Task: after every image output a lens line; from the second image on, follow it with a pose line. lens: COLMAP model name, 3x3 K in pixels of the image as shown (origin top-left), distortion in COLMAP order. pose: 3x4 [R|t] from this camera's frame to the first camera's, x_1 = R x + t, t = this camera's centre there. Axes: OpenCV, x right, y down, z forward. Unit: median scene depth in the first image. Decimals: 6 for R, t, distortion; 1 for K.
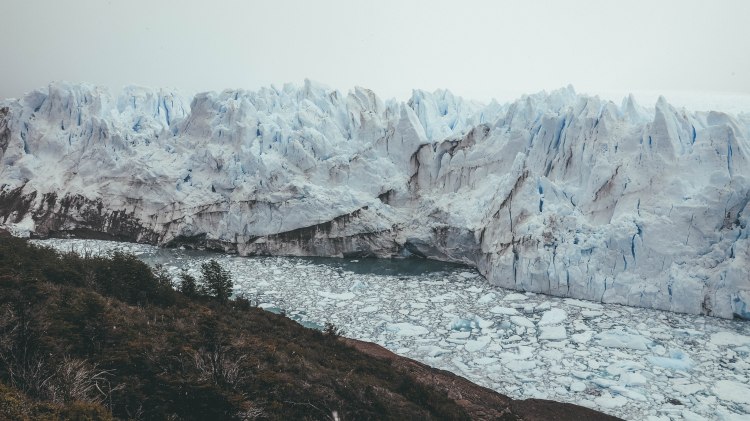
lens RADIAL K [[582.2, 0, 386.3], [0, 582.2, 194.5], [0, 0, 1]] dist [-0.005415, 0.002056]
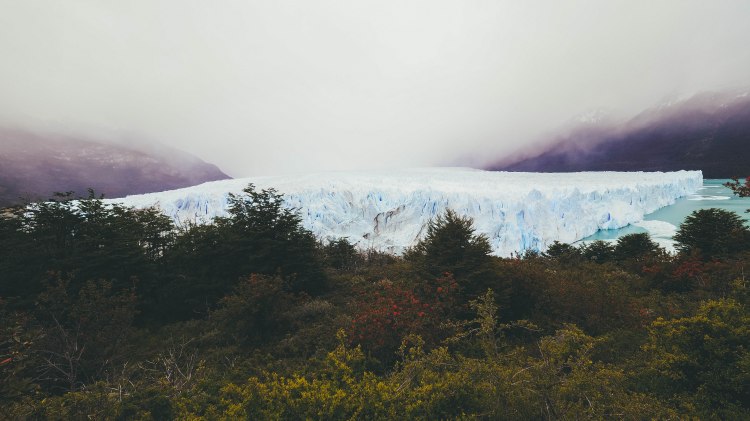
lens RADIAL K [[310.1, 0, 379.6], [0, 310.1, 201.8], [0, 0, 1]] dist [-0.003505, -0.004446]
pose [[0.962493, -0.066299, 0.263082, -0.280340], [0.083267, 0.995070, -0.053871, -0.066227], [-0.258213, 0.073757, 0.963268, -0.278924]]
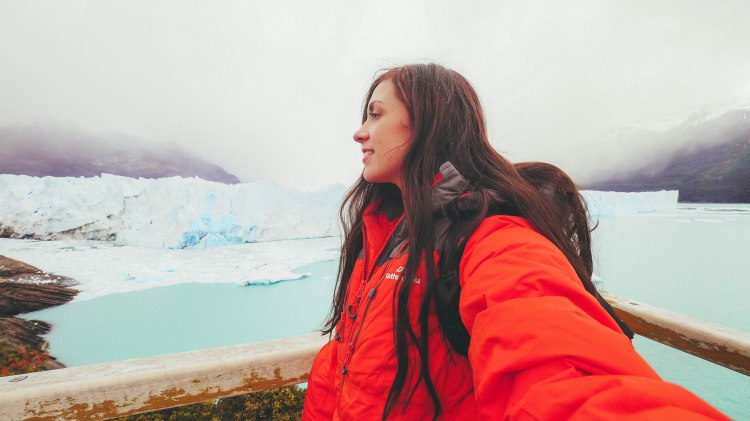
lens RADIAL K [[310.0, 0, 401.2], [0, 310.0, 196.1], [0, 0, 1]] dist [-0.021680, 0.002425]
pose [[0.989037, -0.006303, 0.147530, 1.112854], [0.027036, 0.989929, -0.138957, 0.139652], [-0.145169, 0.141423, 0.979248, -0.560853]]
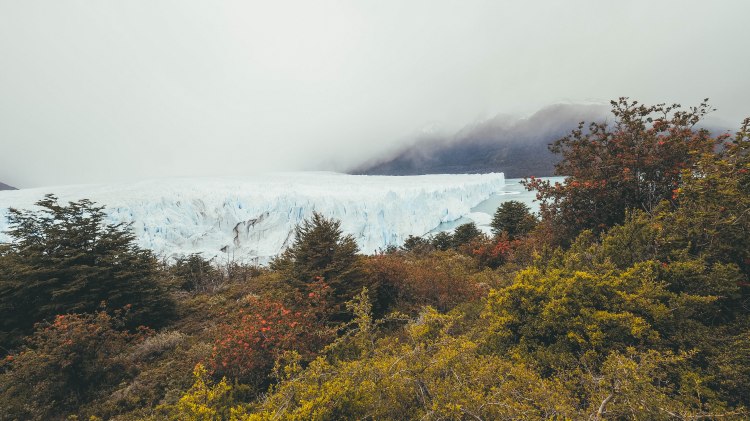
lens RADIAL K [[310.1, 0, 376.5], [0, 310.1, 205.7], [0, 0, 1]] dist [-0.003505, -0.004446]
pose [[0.768203, -0.111705, 0.630386, -0.277696], [0.149200, 0.988785, -0.006606, -0.065197], [-0.622578, 0.099128, 0.776254, -0.267959]]
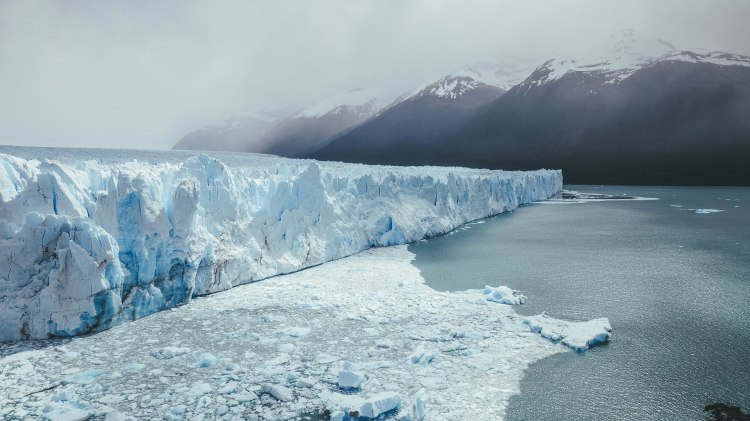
lens RADIAL K [[531.2, 0, 369.8], [0, 531.2, 206.0], [0, 0, 1]] dist [-0.004909, -0.002759]
pose [[0.767619, -0.042676, 0.639483, 0.300817], [0.087416, 0.995428, -0.038503, 0.033384], [-0.634916, 0.085457, 0.767840, -0.170225]]
